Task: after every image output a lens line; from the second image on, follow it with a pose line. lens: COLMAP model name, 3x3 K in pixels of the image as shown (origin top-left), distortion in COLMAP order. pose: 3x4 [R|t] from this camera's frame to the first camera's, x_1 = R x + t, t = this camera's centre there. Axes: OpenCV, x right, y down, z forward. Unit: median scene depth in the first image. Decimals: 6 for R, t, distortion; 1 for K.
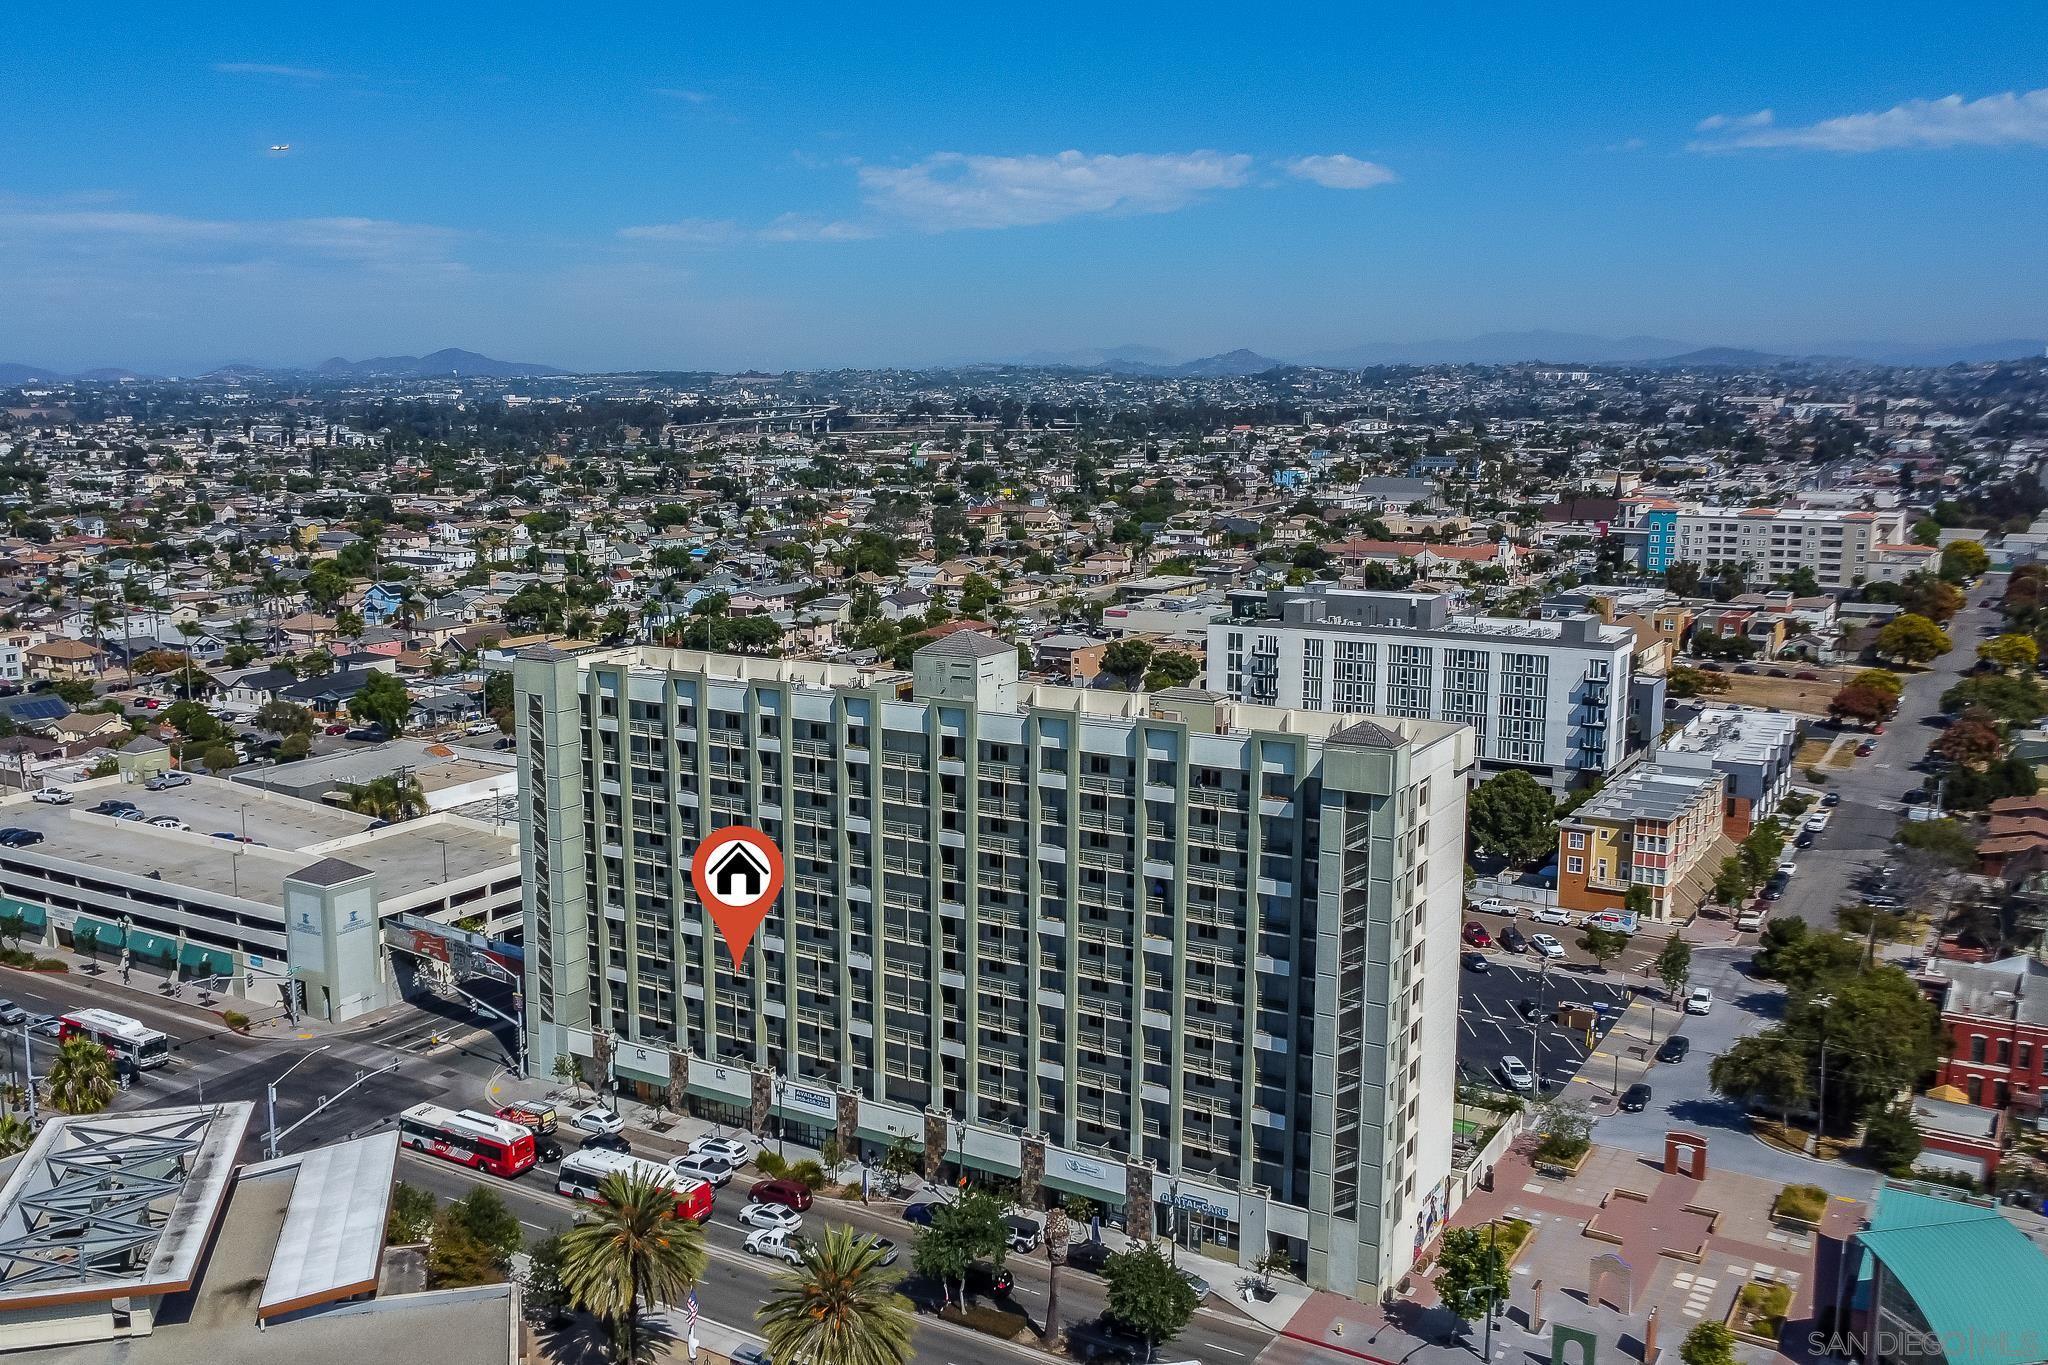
lens RADIAL K [[1881.0, 0, 935.4], [0, 1881.0, 680.6], [0, 0, 1]] dist [0.001490, 0.001451]
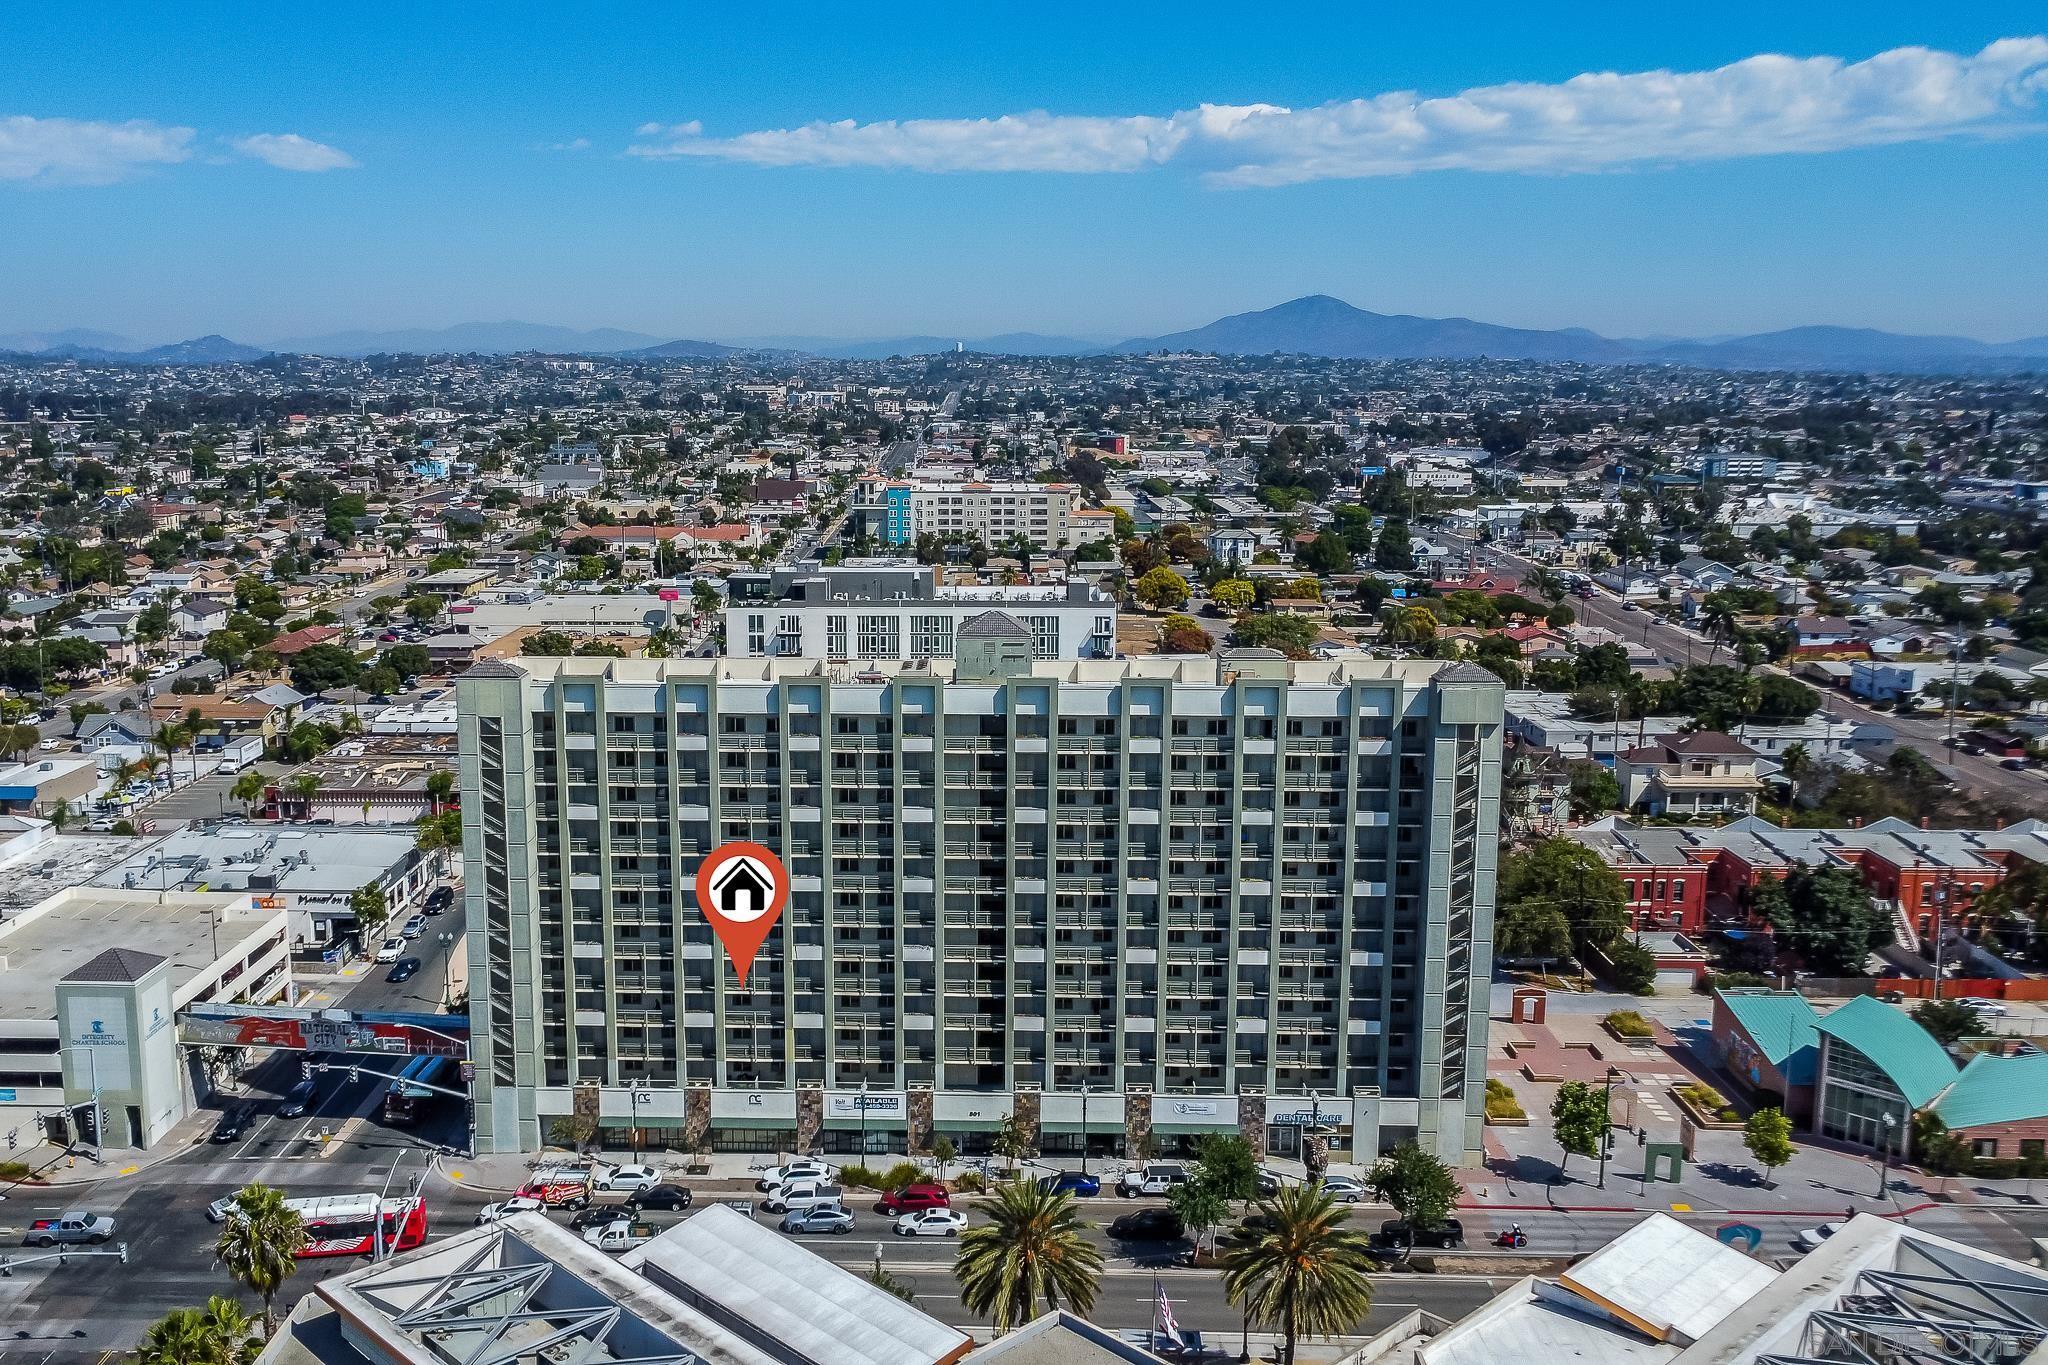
lens RADIAL K [[1881.0, 0, 935.4], [0, 1881.0, 680.6], [0, 0, 1]] dist [0.001490, 0.001451]
pose [[0.855281, -0.080259, 0.511911, -0.287333], [0.077344, 0.996638, 0.027032, -0.010310], [-0.512360, 0.016474, 0.858613, 0.082361]]
